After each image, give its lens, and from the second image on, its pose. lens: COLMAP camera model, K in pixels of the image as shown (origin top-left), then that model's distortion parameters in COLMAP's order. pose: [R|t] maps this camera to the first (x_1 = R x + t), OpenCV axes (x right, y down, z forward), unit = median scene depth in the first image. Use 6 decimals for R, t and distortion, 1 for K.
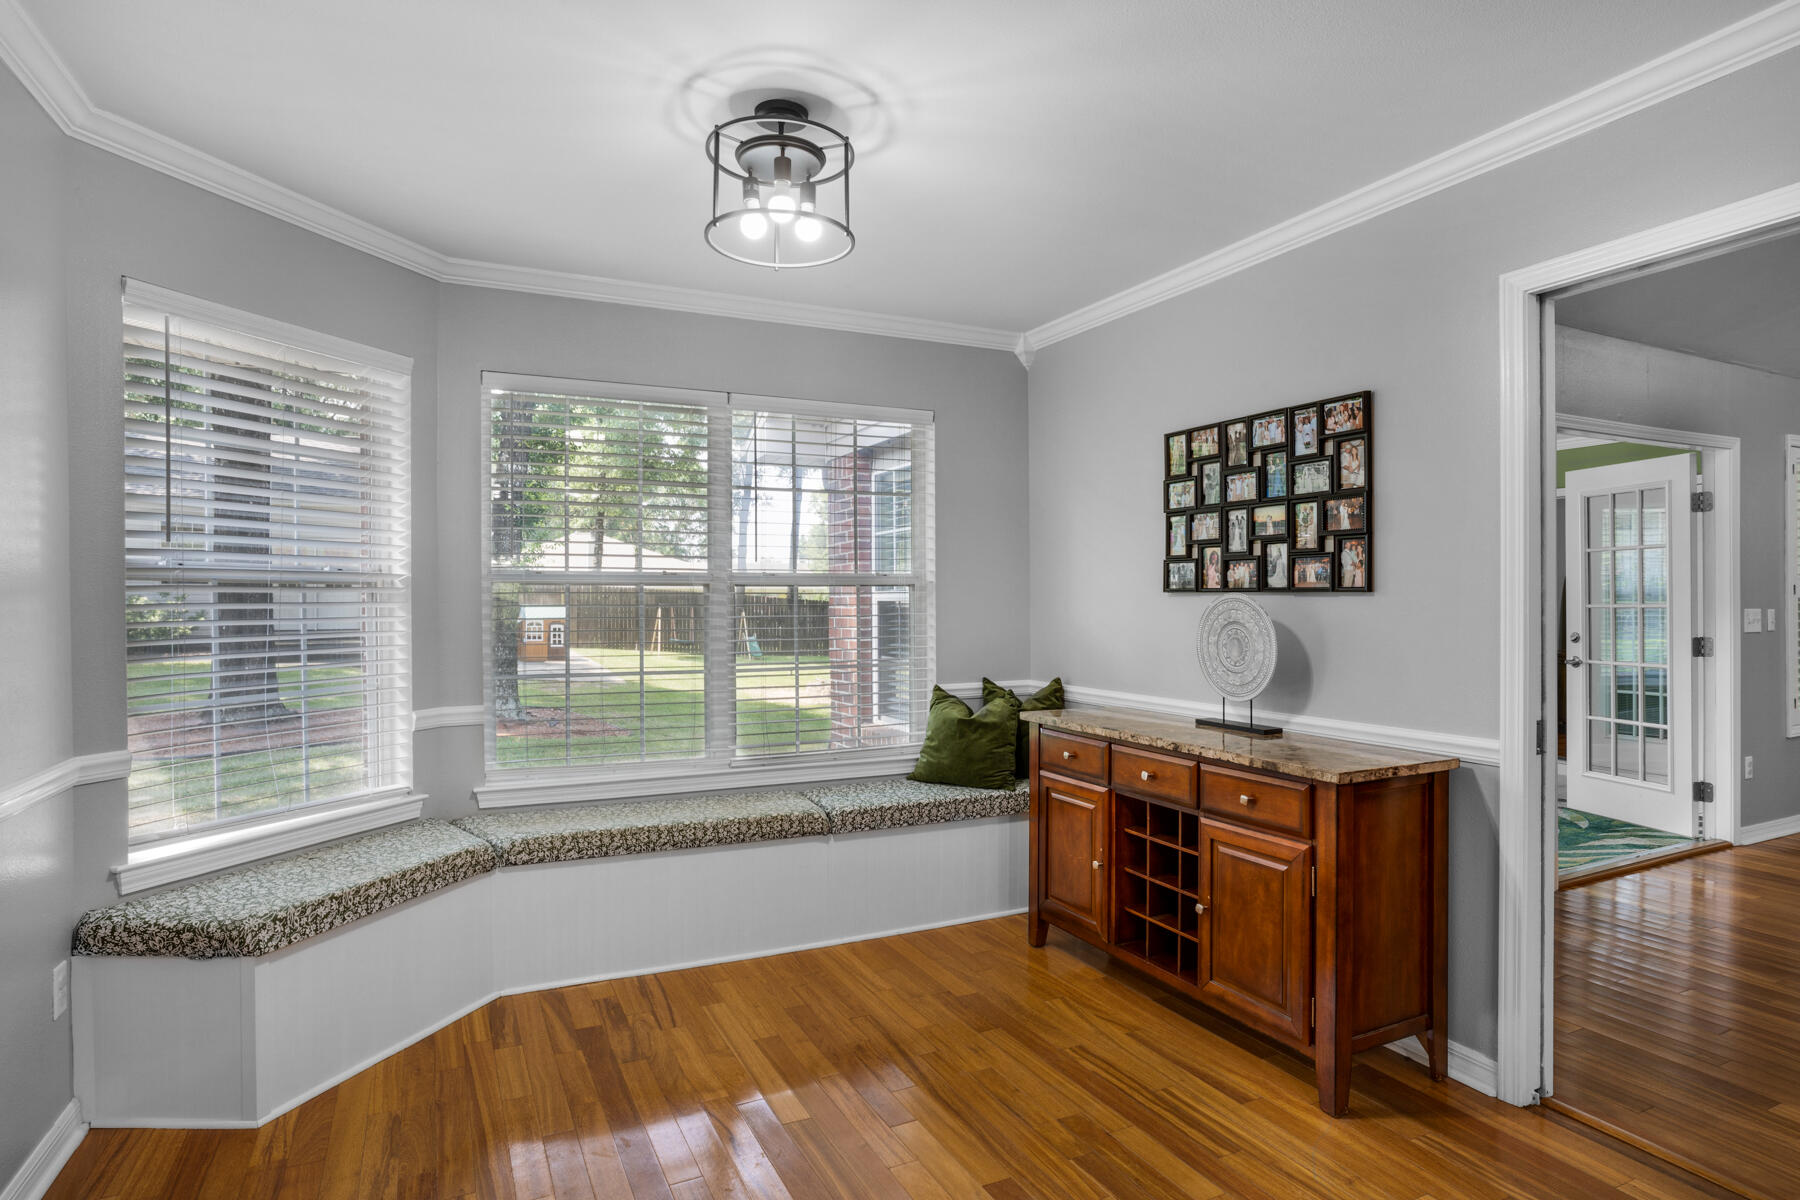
lens RADIAL K [[985.3, 0, 902.7], [0, 985.3, 610.1], [0, 0, 1]] dist [0.004636, 0.001593]
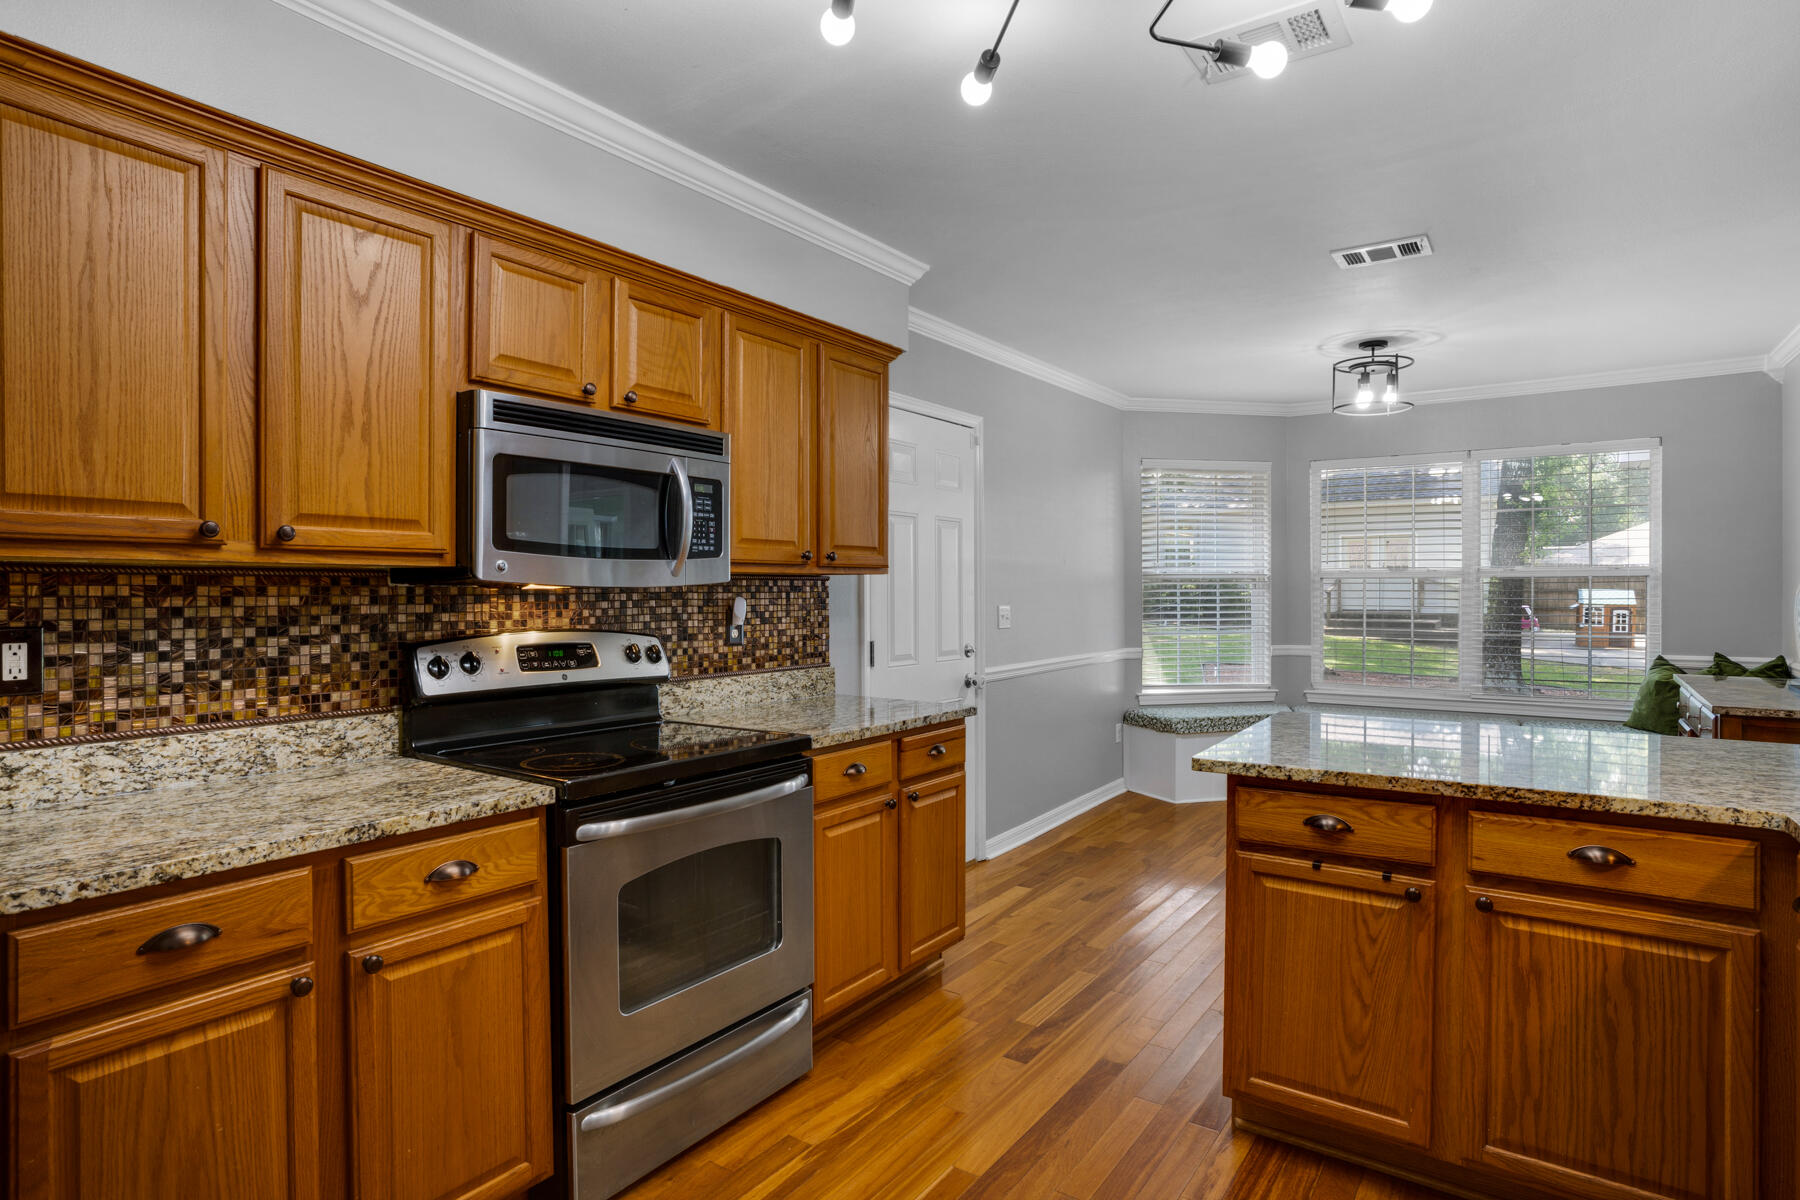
lens RADIAL K [[985.3, 0, 909.9], [0, 985.3, 602.2], [0, 0, 1]] dist [0.004636, 0.001593]
pose [[0.502880, 0.013705, -0.864248, 1.007730], [-0.007213, 0.999906, 0.011659, 0.001674], [0.864326, 0.000371, 0.502932, -0.714991]]
